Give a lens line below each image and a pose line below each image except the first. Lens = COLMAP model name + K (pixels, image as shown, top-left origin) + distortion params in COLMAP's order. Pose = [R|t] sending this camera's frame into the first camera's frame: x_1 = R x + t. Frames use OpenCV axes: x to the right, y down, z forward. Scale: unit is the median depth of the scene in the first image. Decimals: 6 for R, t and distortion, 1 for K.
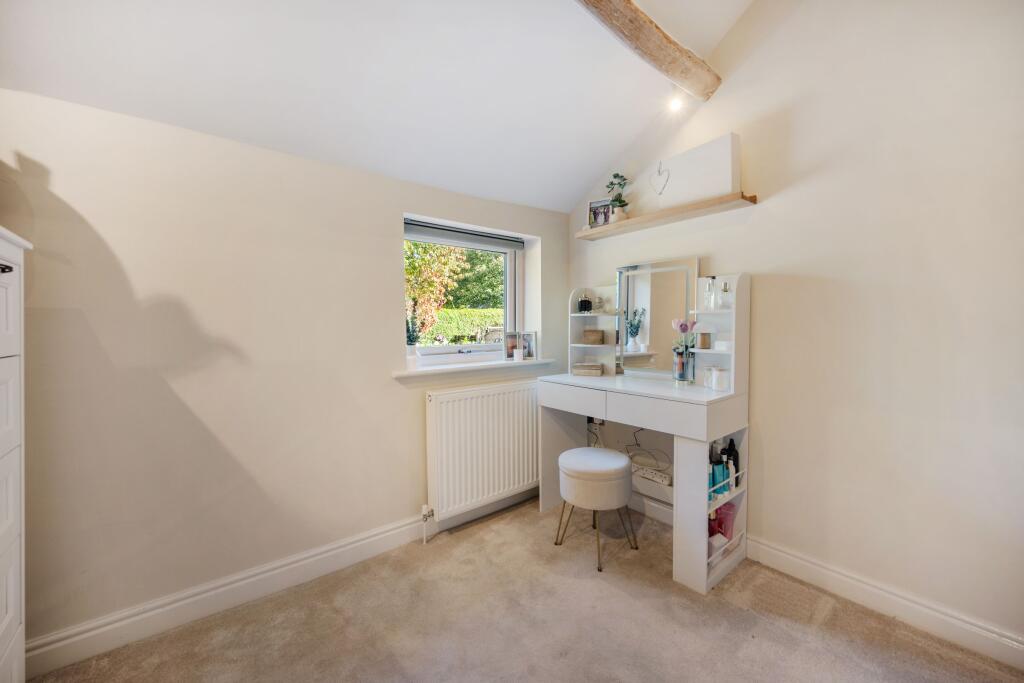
lens RADIAL K [[394.0, 0, 512.0], [0, 394.0, 341.5], [0, 0, 1]] dist [0.000554, -0.000085]
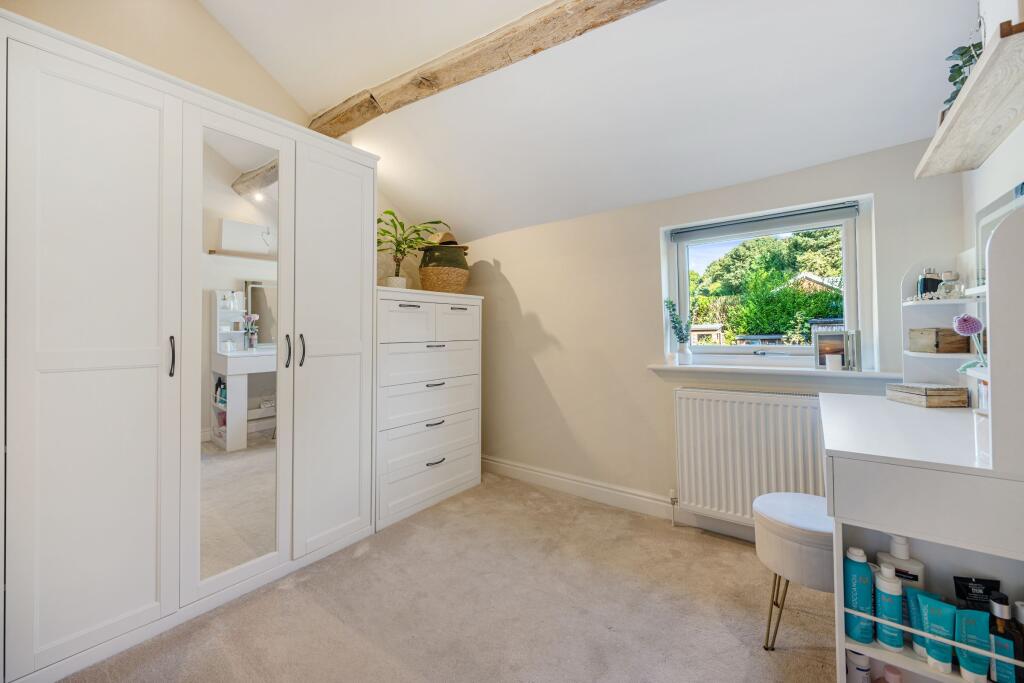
lens RADIAL K [[394.0, 0, 512.0], [0, 394.0, 341.5], [0, 0, 1]] dist [0.000554, -0.000085]
pose [[0.257081, 0.026019, -0.966040, 0.714294], [-0.021586, 0.999543, 0.021177, -0.009383], [0.966149, 0.015408, 0.257525, 0.285895]]
